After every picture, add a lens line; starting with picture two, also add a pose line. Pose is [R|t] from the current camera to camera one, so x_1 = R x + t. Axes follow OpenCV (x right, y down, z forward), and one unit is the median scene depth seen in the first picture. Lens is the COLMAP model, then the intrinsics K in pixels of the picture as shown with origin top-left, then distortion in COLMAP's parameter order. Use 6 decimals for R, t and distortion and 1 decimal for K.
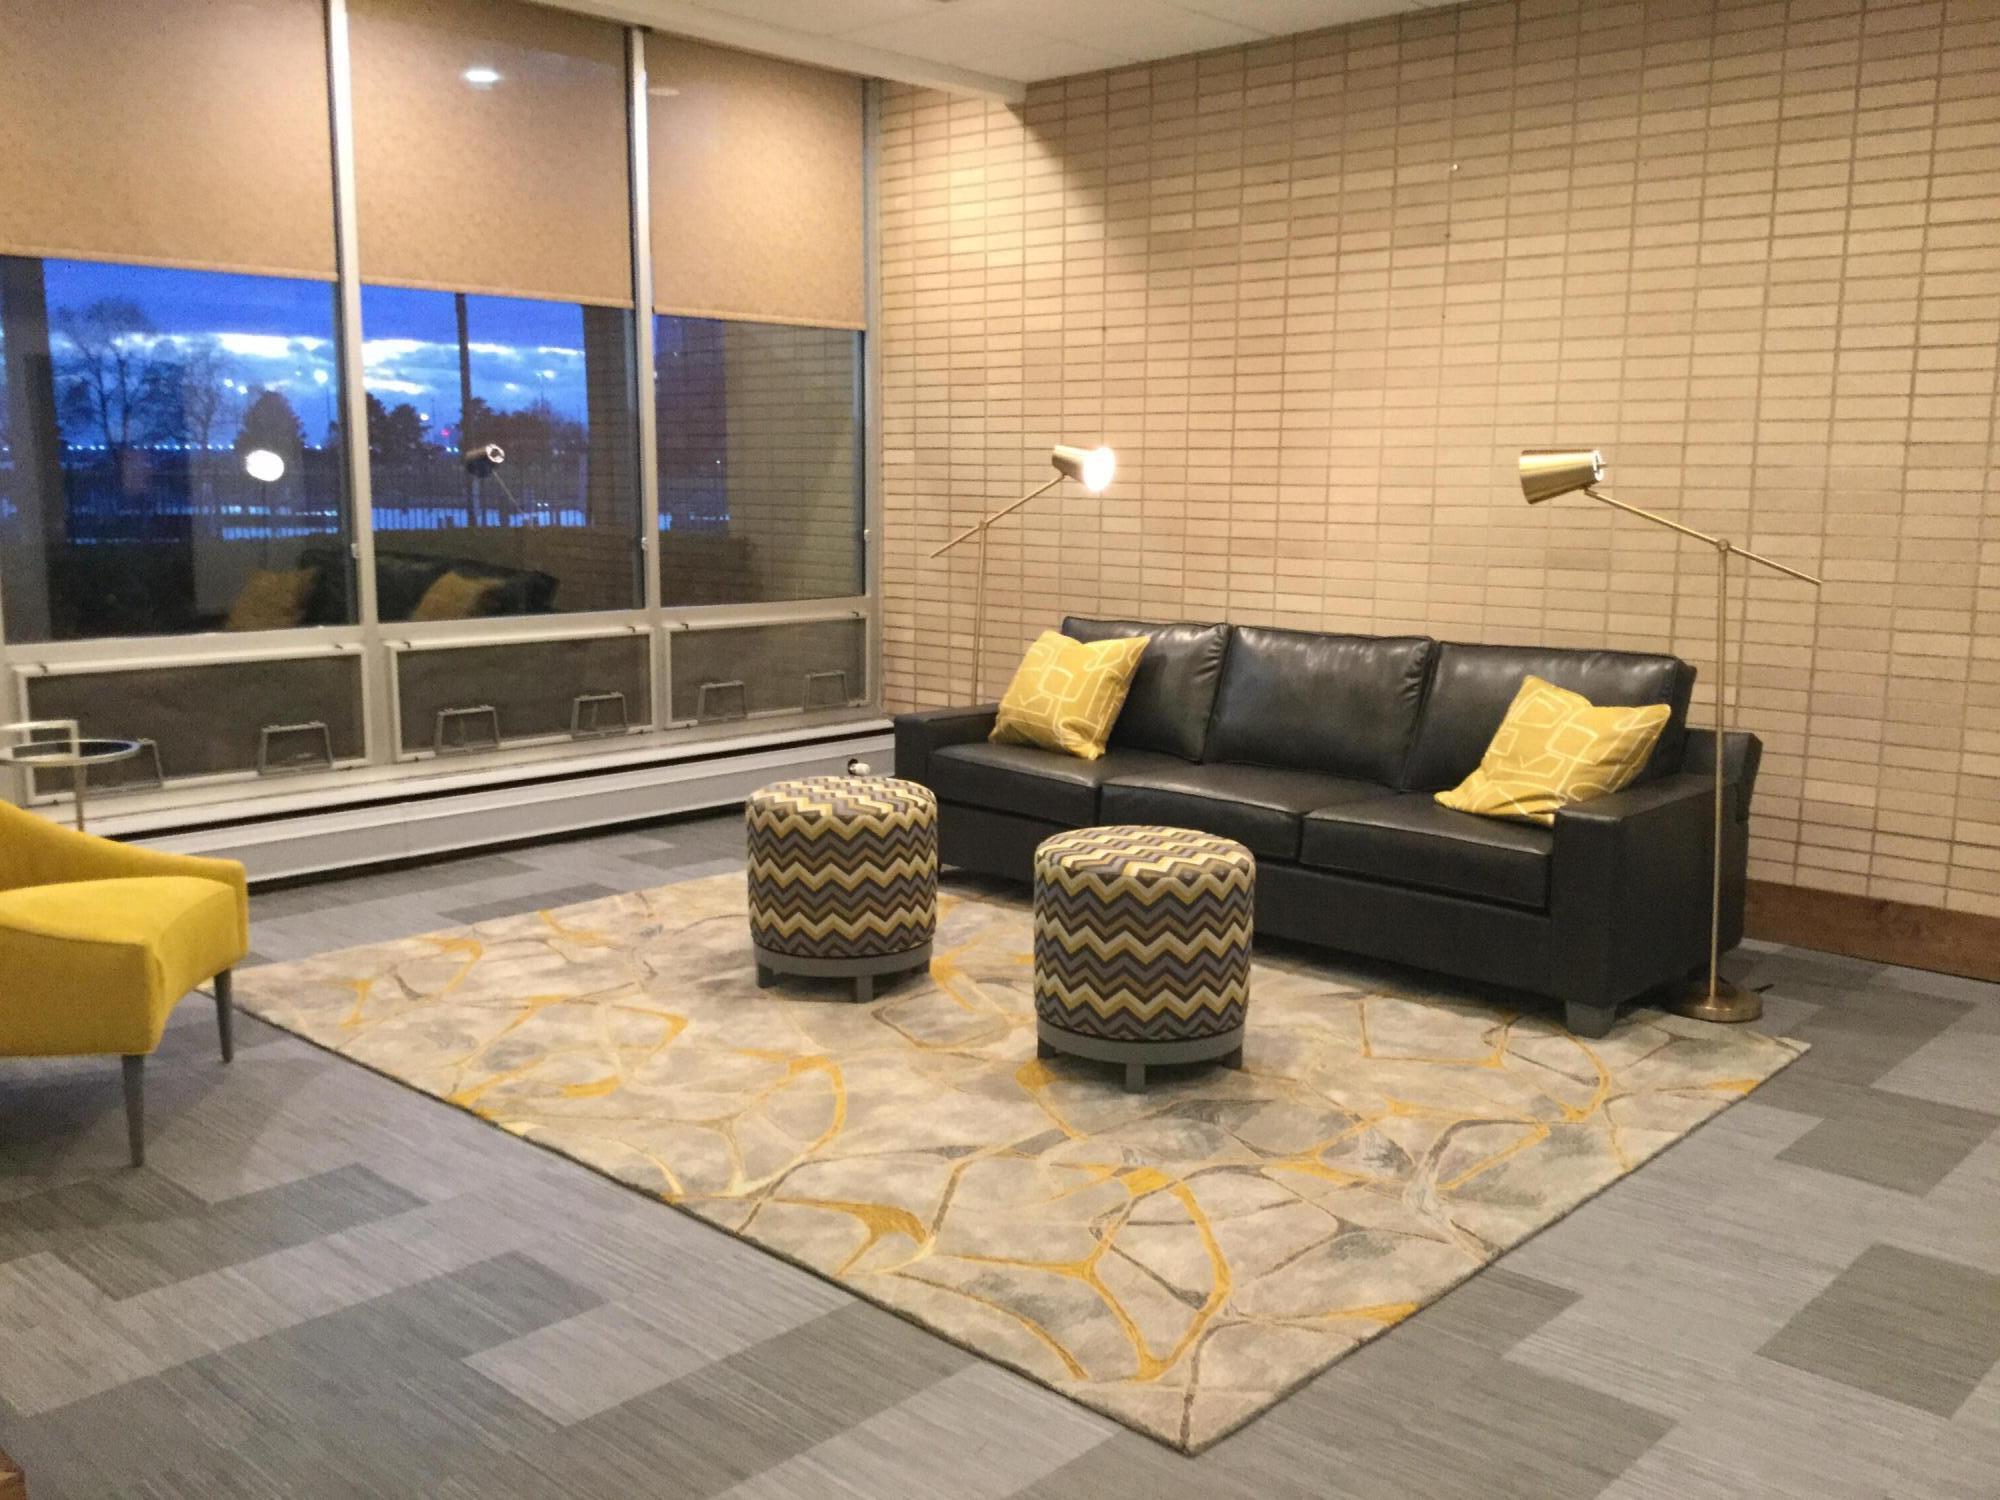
lens RADIAL K [[1805.2, 0, 1001.6], [0, 1805.2, 742.4], [0, 0, 1]] dist [0.021506, -0.020590]
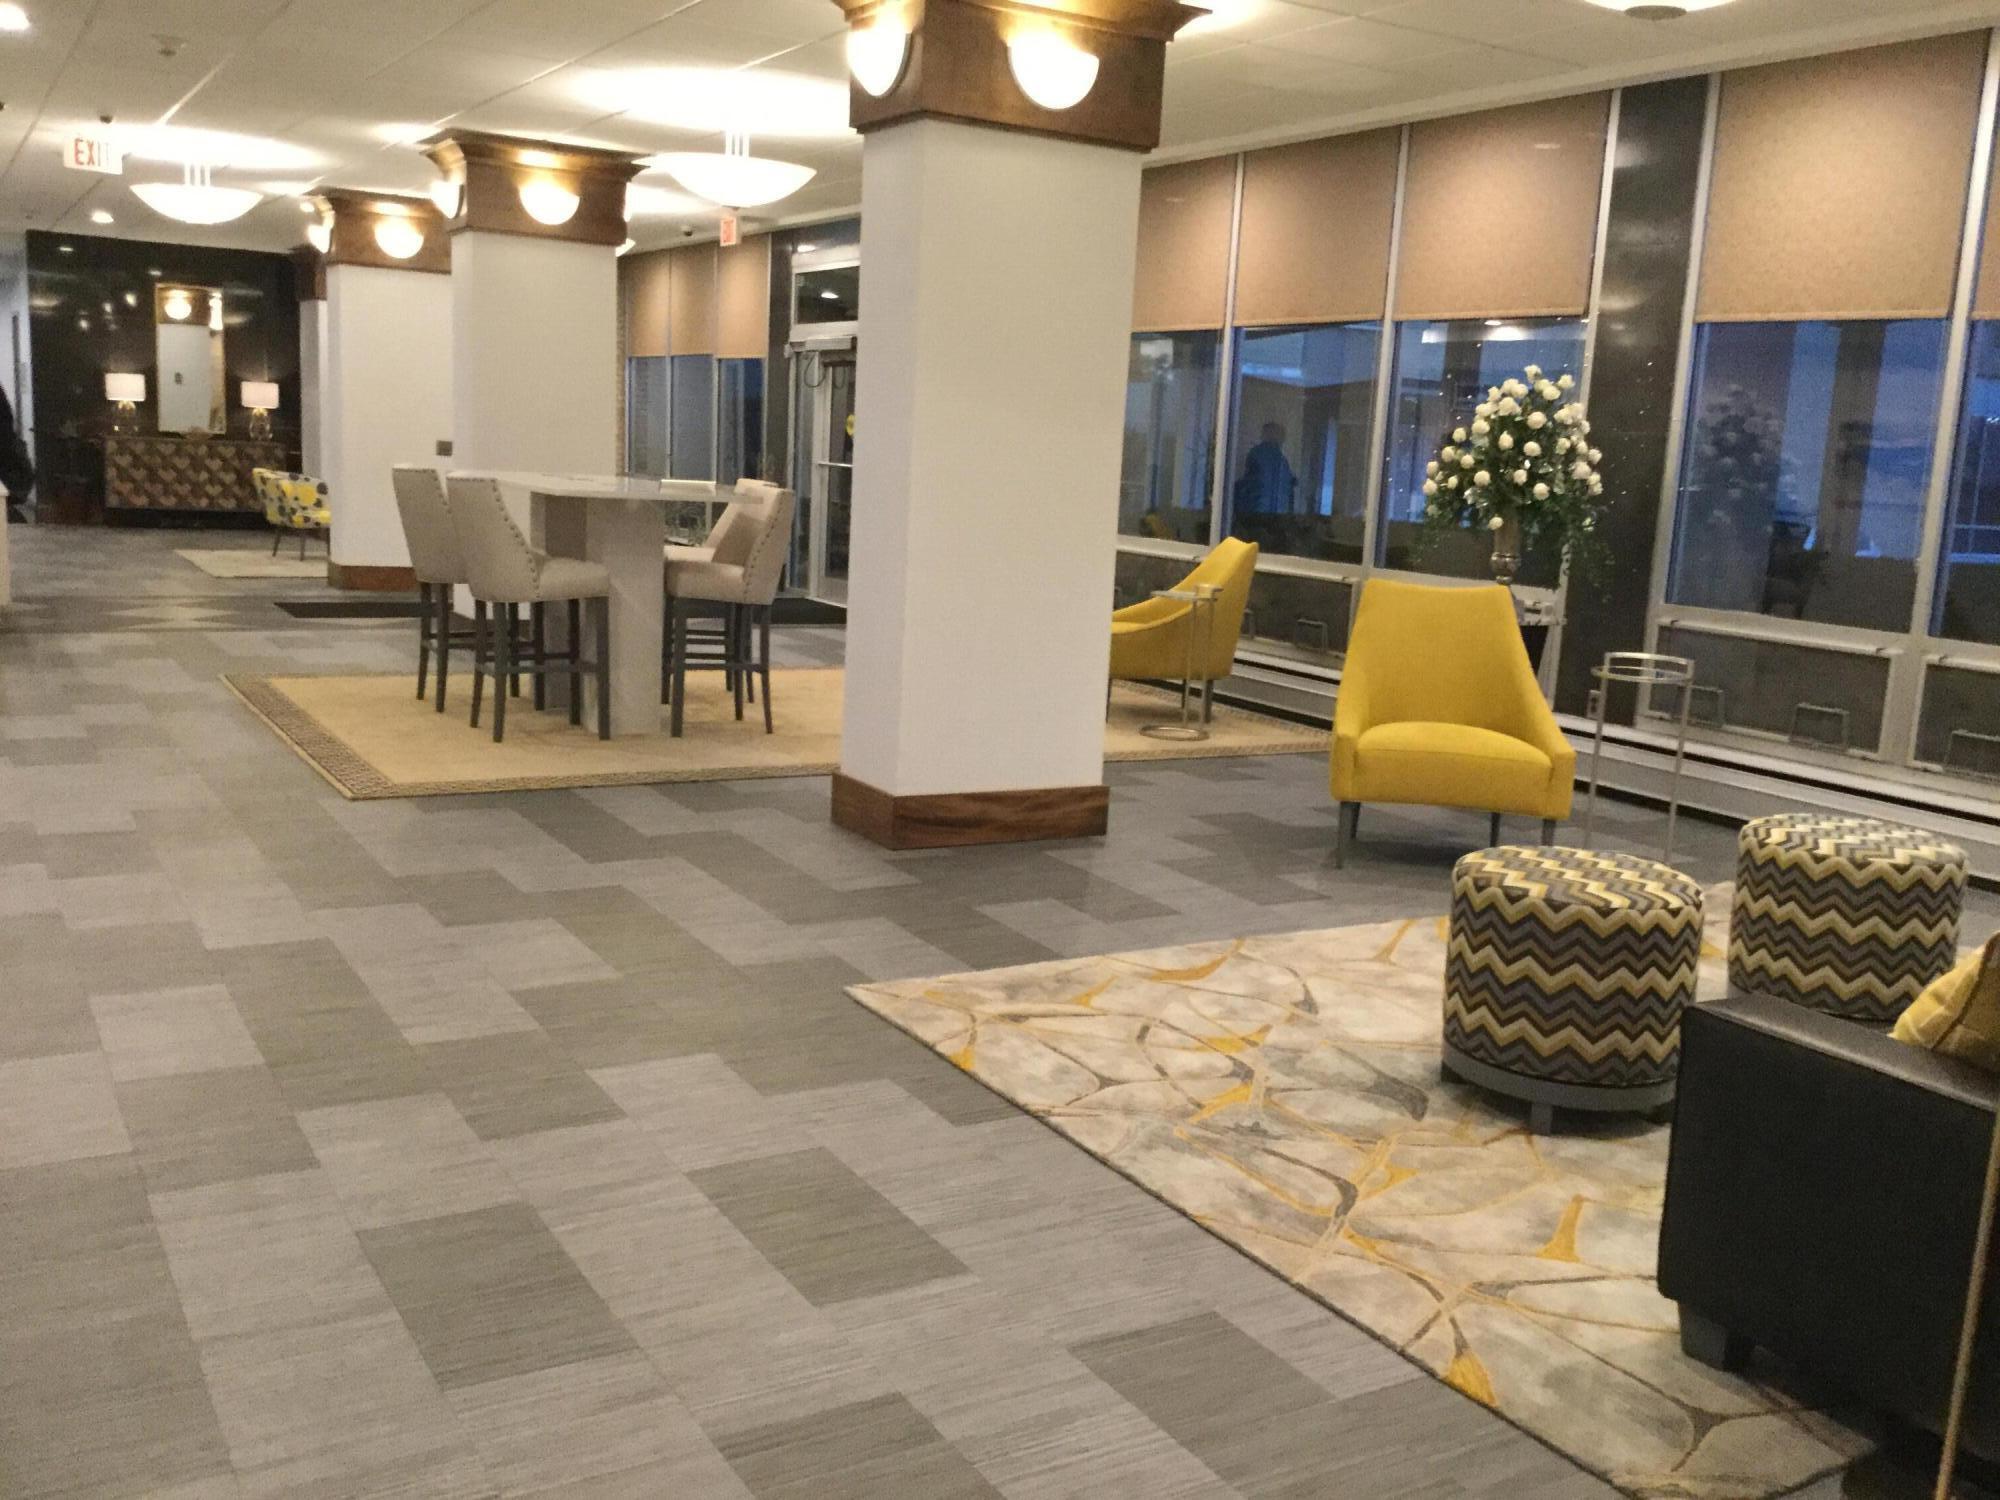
lens RADIAL K [[1805.2, 0, 1003.5], [0, 1805.2, 754.6], [0, 0, 1]] dist [0.021506, -0.020590]
pose [[-0.271633, 0.146222, -0.951228, 1.169664], [-0.207343, 0.956288, 0.206209, -0.149306], [0.939800, 0.253244, -0.229441, 1.032526]]
